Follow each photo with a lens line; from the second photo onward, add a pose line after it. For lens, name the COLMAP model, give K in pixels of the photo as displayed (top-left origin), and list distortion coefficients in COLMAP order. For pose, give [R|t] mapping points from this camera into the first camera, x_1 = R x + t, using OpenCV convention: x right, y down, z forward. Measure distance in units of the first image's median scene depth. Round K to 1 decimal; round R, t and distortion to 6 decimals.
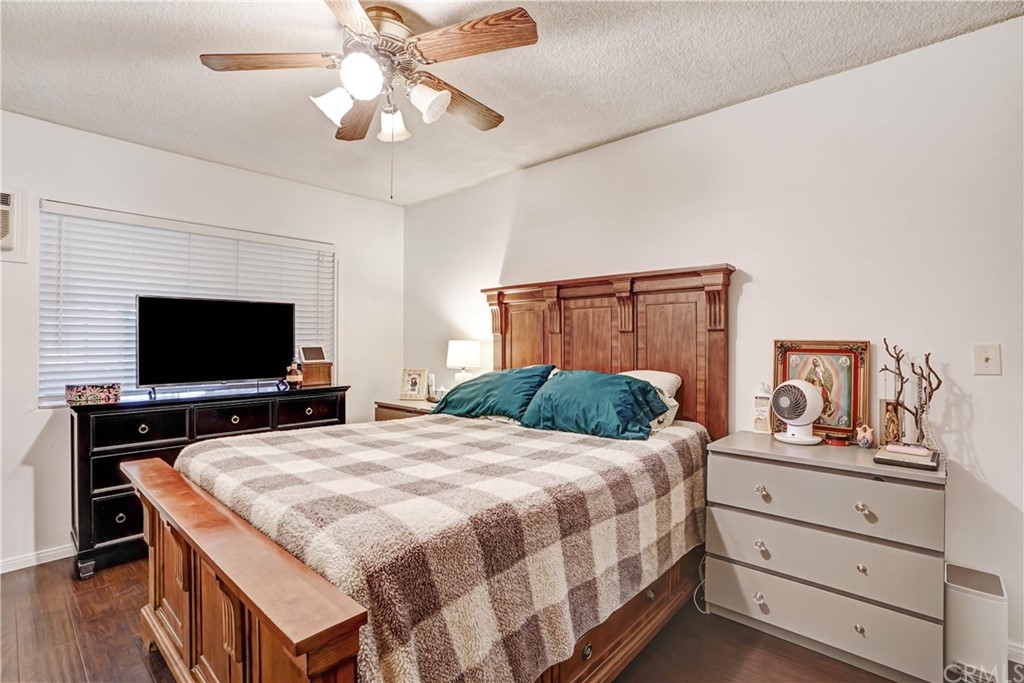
lens RADIAL K [[477.5, 0, 484.0], [0, 477.5, 327.5], [0, 0, 1]] dist [-0.065827, 0.022828]
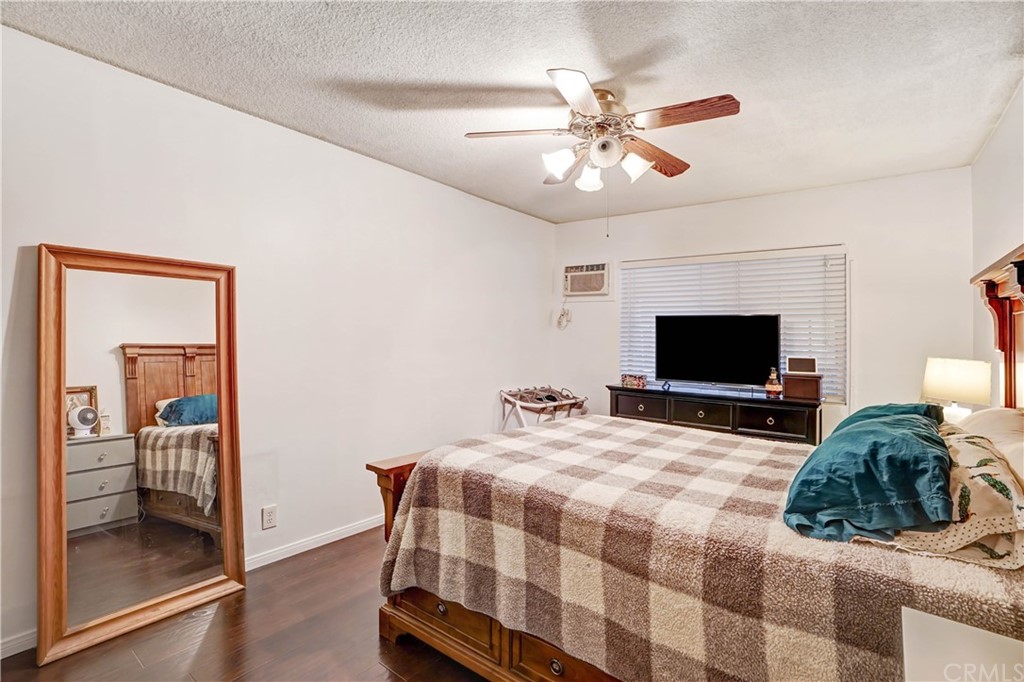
lens RADIAL K [[472.4, 0, 541.9], [0, 472.4, 332.4], [0, 0, 1]] dist [-0.055200, 0.021405]
pose [[0.134210, -0.007187, -0.990927, 0.582922], [0.009122, 0.999940, -0.006017, -0.012002], [0.990911, -0.008232, 0.134267, 0.399292]]
